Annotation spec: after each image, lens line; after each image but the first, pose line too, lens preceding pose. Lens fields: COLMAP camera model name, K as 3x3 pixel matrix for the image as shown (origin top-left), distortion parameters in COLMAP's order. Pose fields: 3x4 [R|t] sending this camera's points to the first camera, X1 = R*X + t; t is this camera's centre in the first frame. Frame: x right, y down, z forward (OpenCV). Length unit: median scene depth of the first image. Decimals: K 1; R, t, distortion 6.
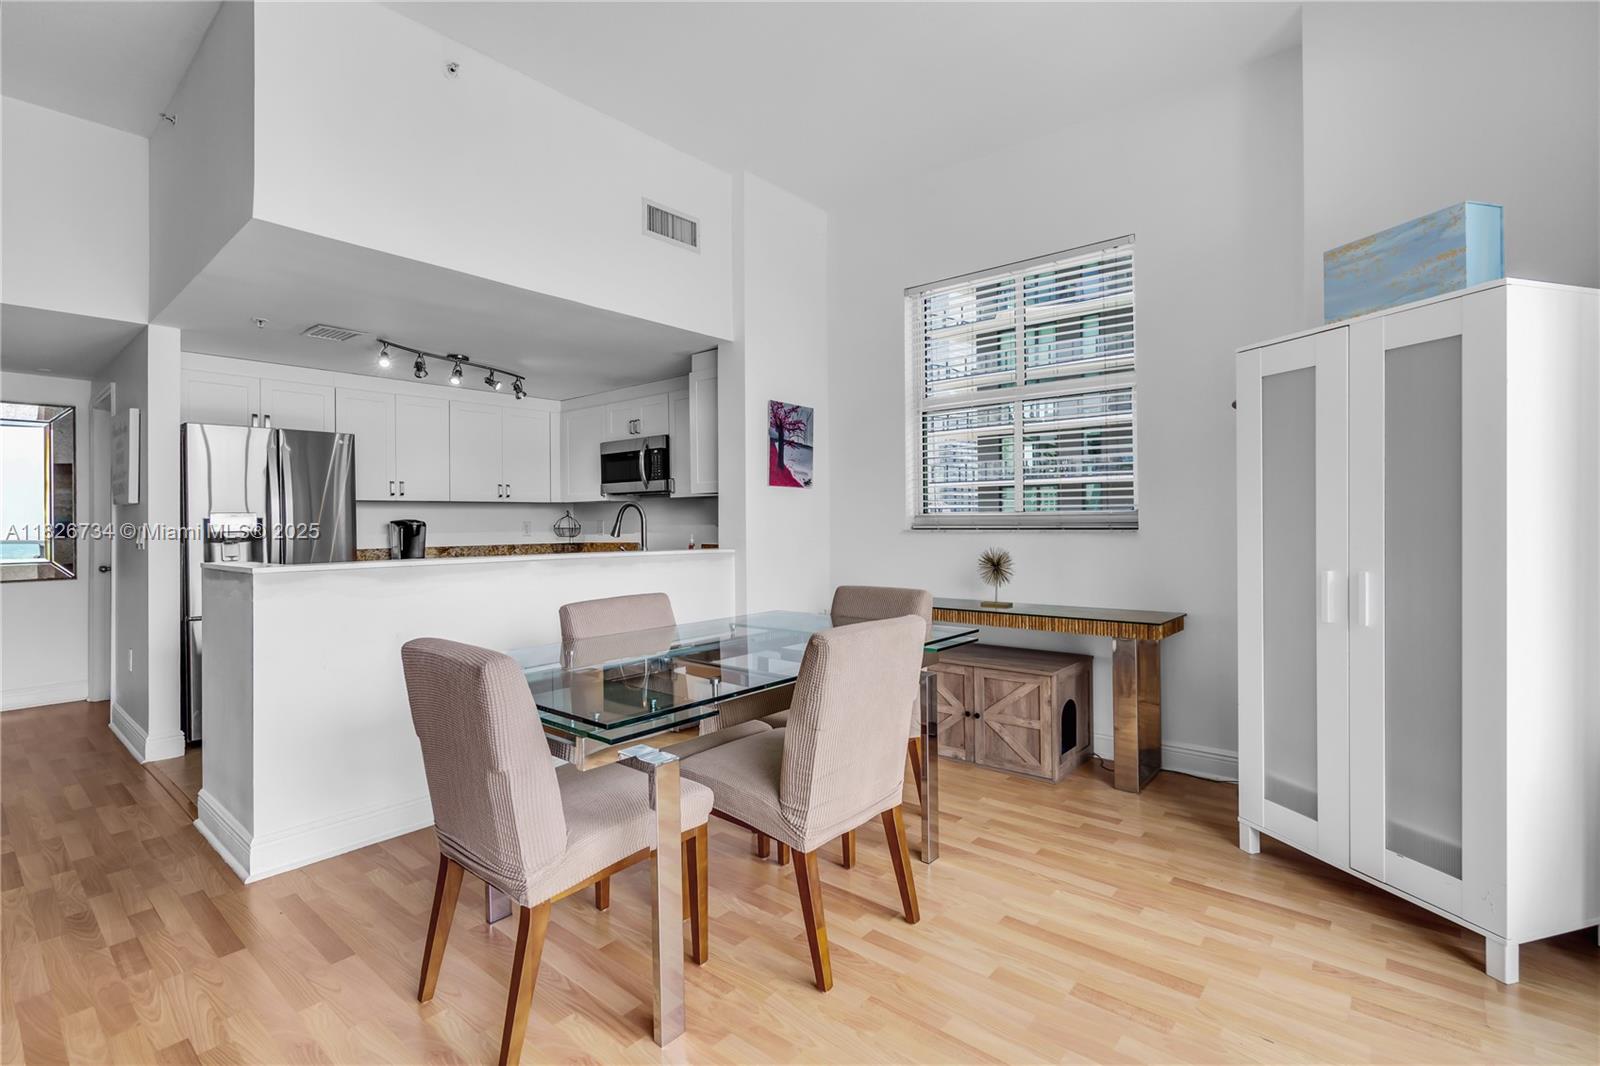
lens RADIAL K [[725.8, 0, 804.8], [0, 725.8, 520.6], [0, 0, 1]] dist [-0.000440, -0.000113]
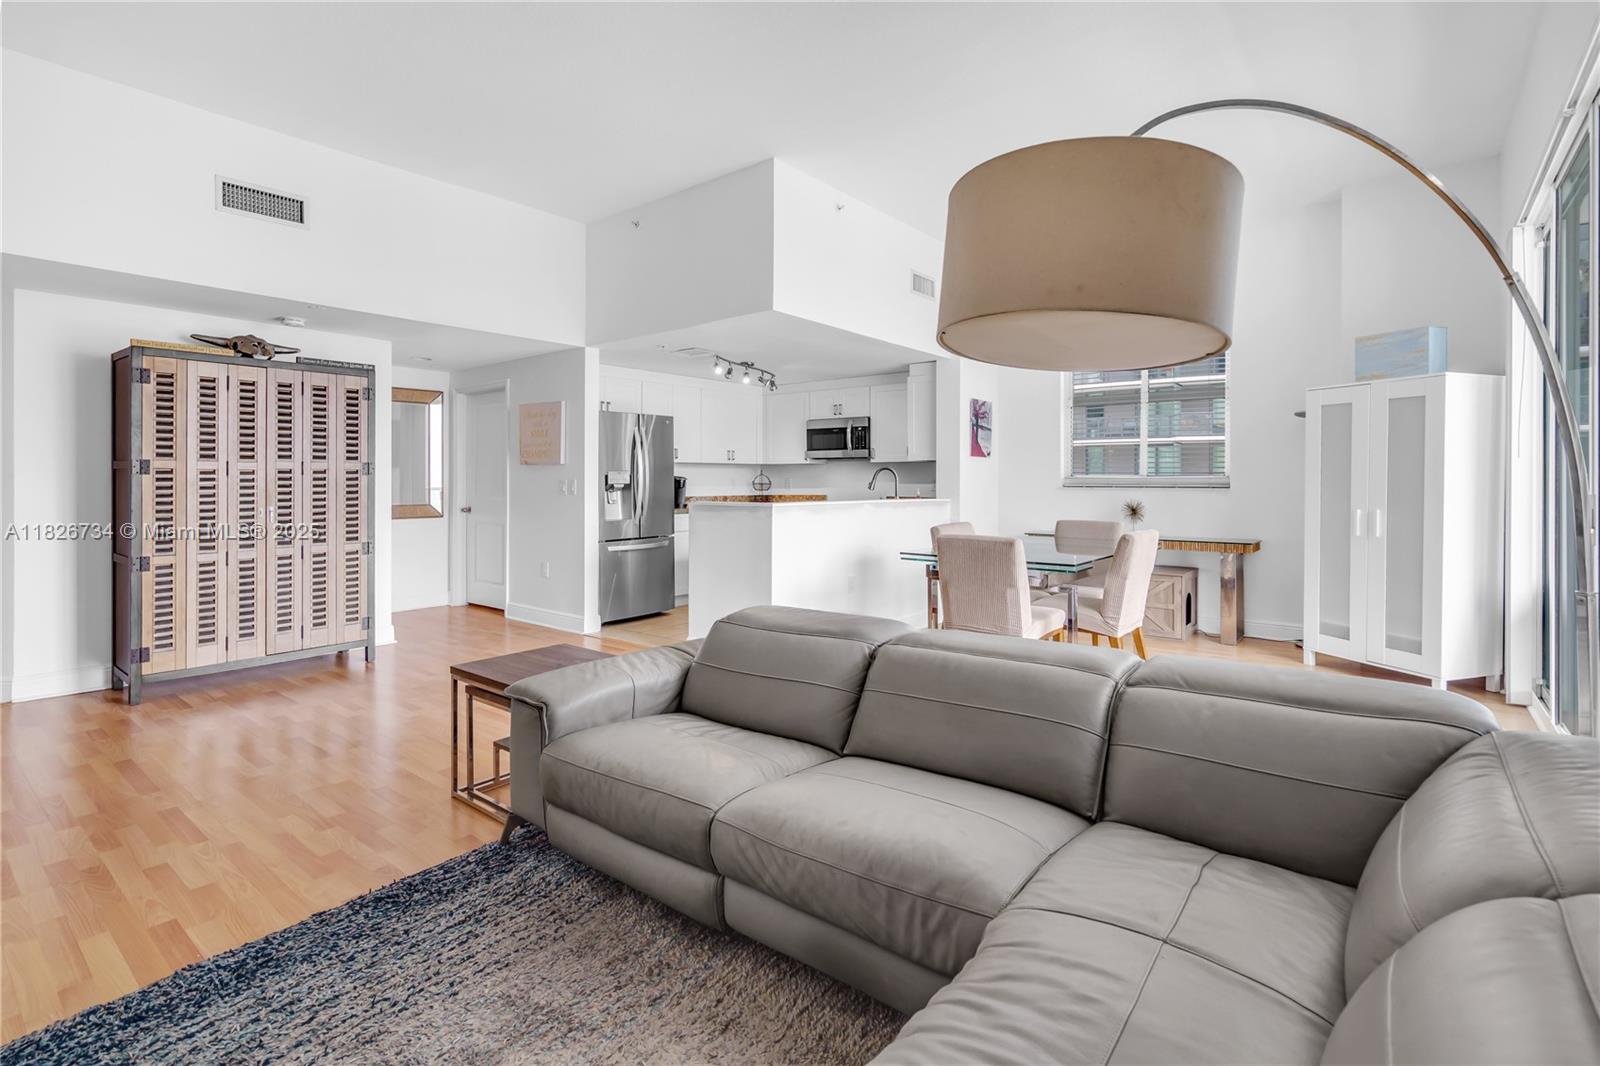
lens RADIAL K [[758.2, 0, 804.5], [0, 758.2, 484.5], [0, 0, 1]] dist [0.019636, -0.000257]
pose [[0.999243, 0.008735, 0.037919, -0.442713], [-0.009120, 0.999908, 0.009991, -0.003137], [-0.037828, -0.010330, 0.999231, -0.526399]]
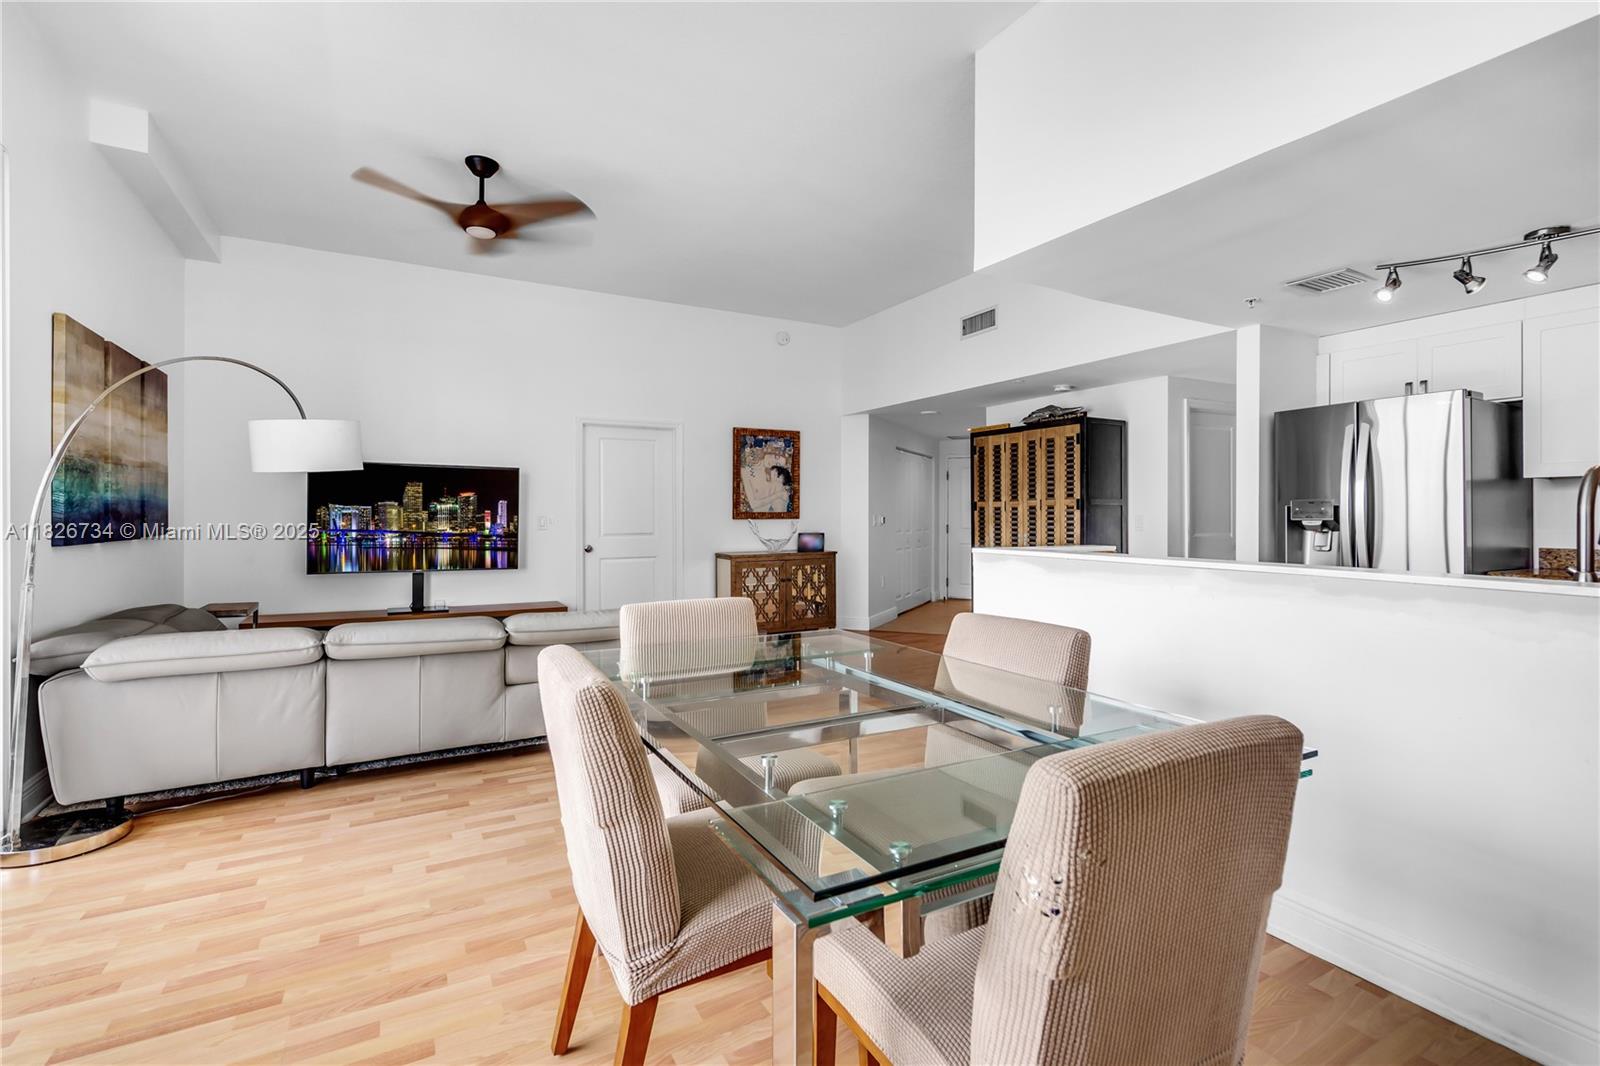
lens RADIAL K [[749.8, 0, 798.3], [0, 749.8, 524.2], [0, 0, 1]] dist [0.000996, 0.000139]
pose [[-0.354516, 0.022526, -0.934779, 0.329289], [0.008255, 0.999746, 0.020961, -0.006529], [0.935014, -0.000286, -0.354612, 0.682820]]
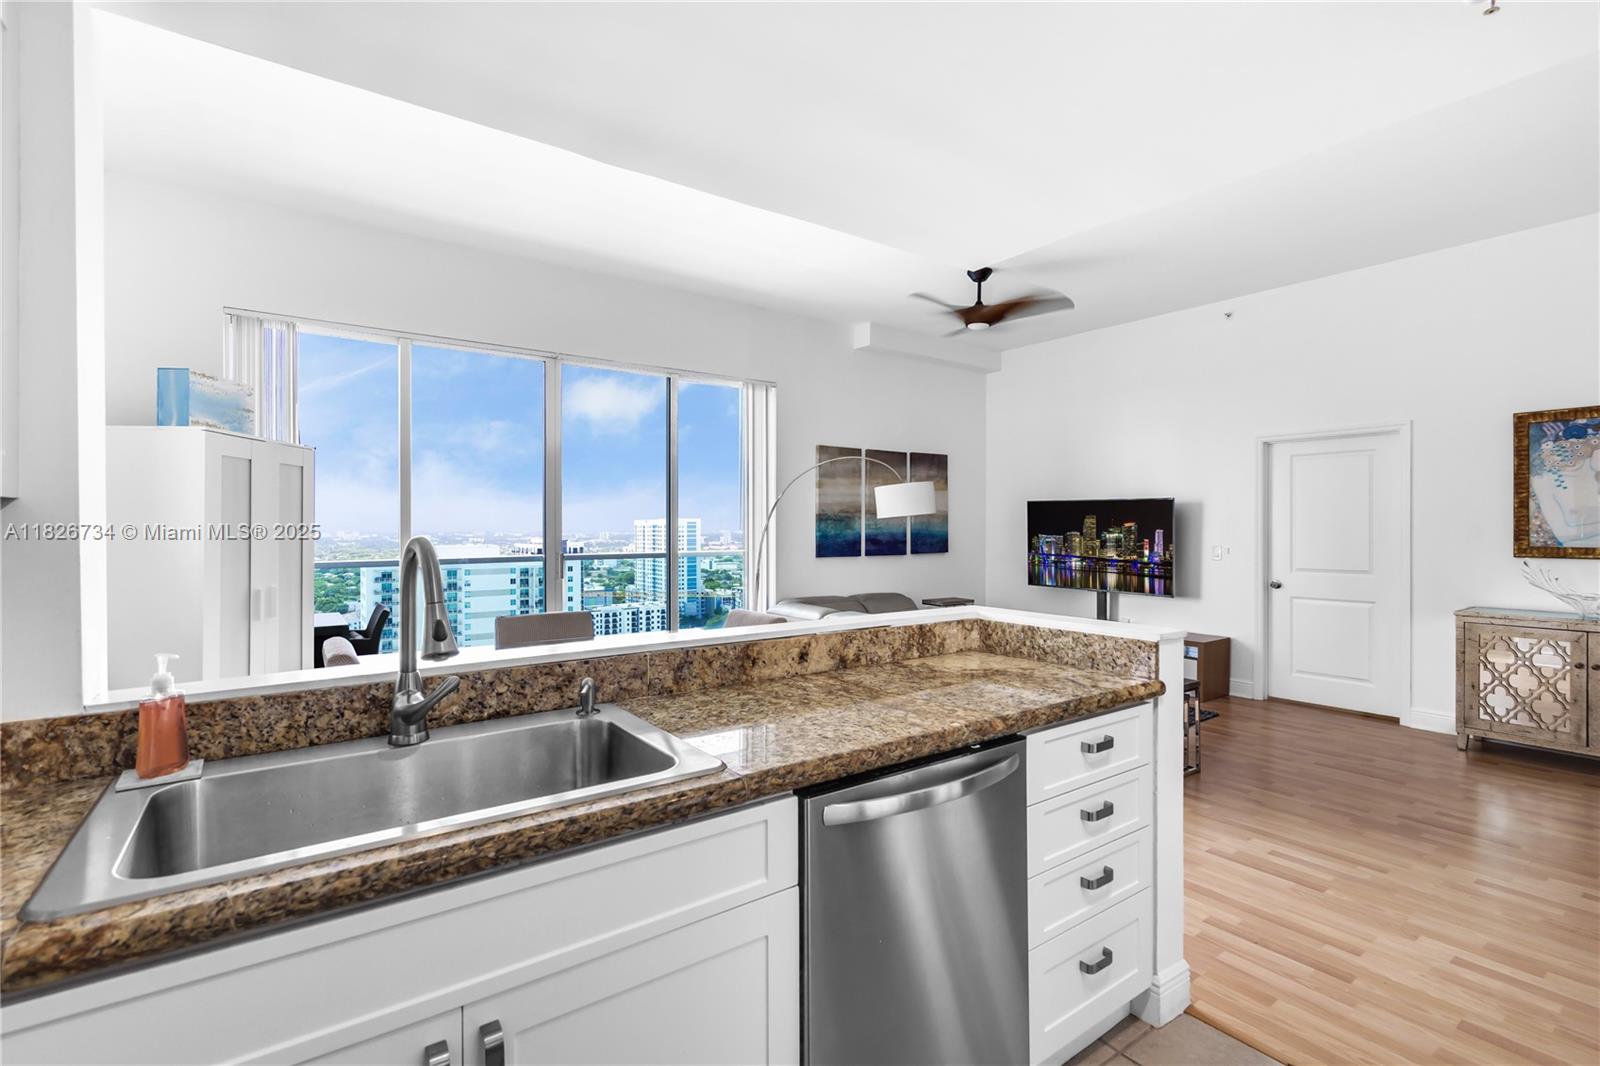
lens RADIAL K [[725.8, 0, 804.8], [0, 725.8, 520.6], [0, 0, 1]] dist [-0.000440, -0.000113]
pose [[-0.976516, 0.011043, 0.215163, -0.430955], [0.007288, 0.999807, -0.018235, -0.024268], [-0.215323, -0.016239, -0.976408, 1.209261]]
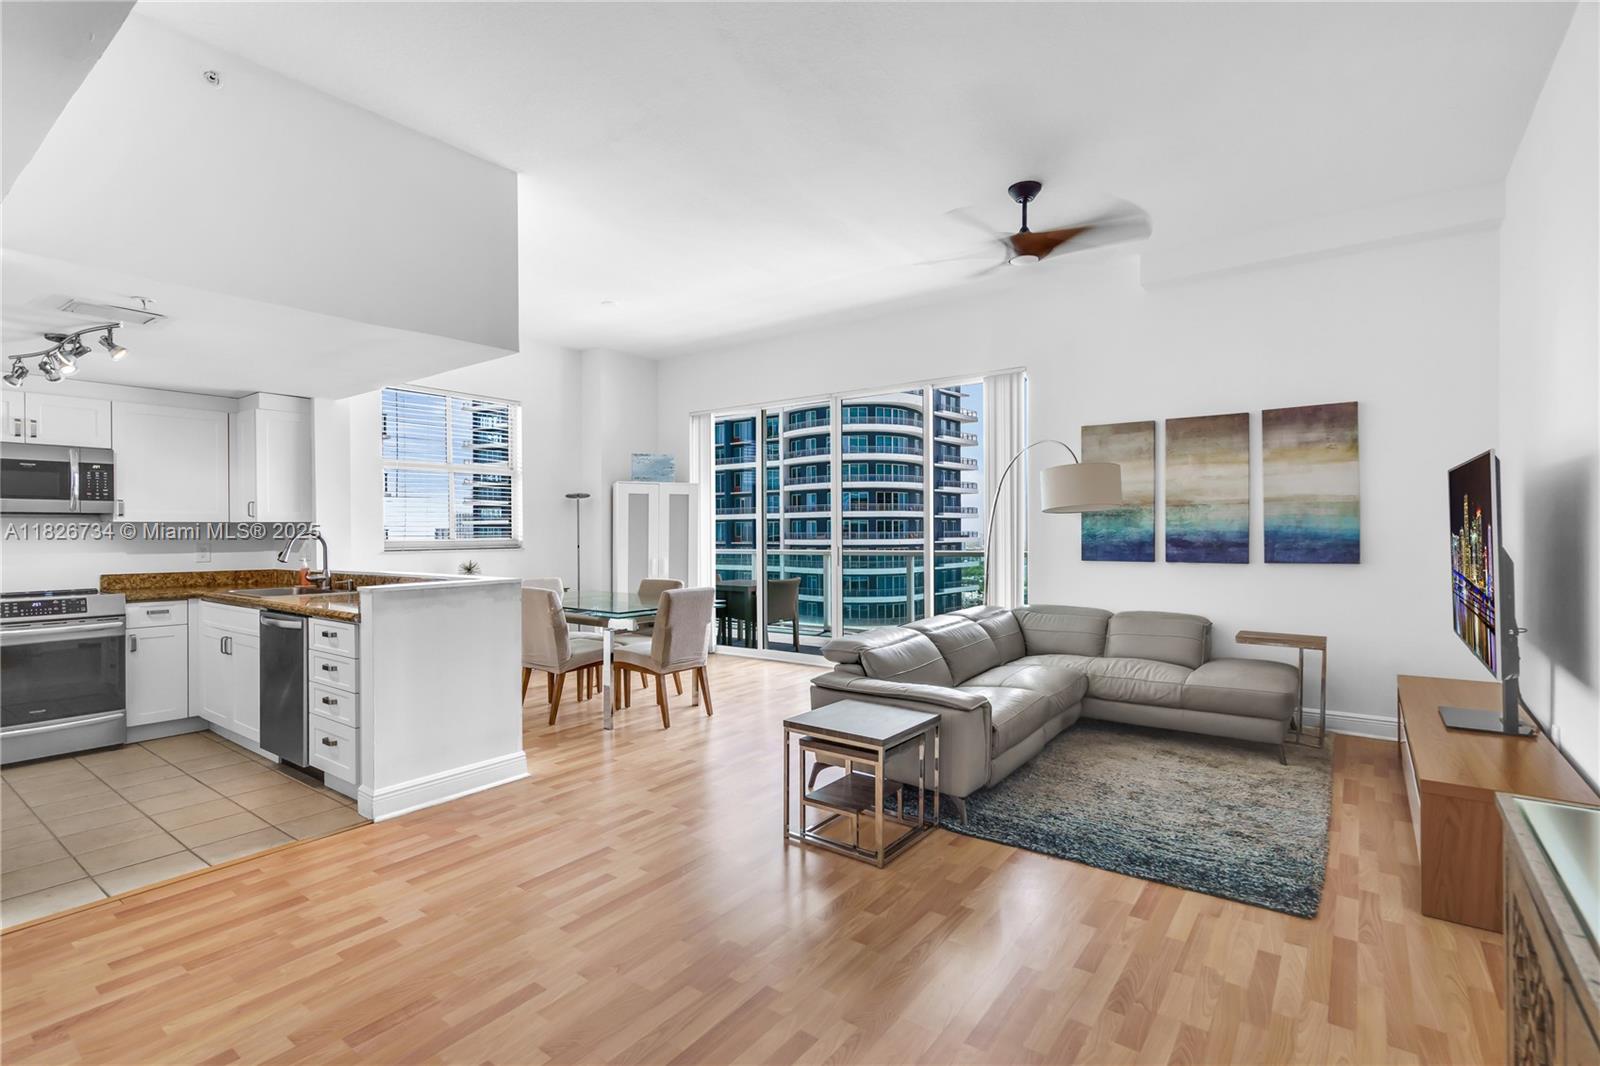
lens RADIAL K [[746.7, 0, 816.0], [0, 746.7, 532.1], [0, 0, 1]] dist [0.000827, 0.000010]
pose [[-0.096369, 0.005552, 0.995330, -1.406678], [0.000008, 0.999984, -0.005578, -0.016966], [-0.995346, -0.000530, -0.096367, 0.298066]]
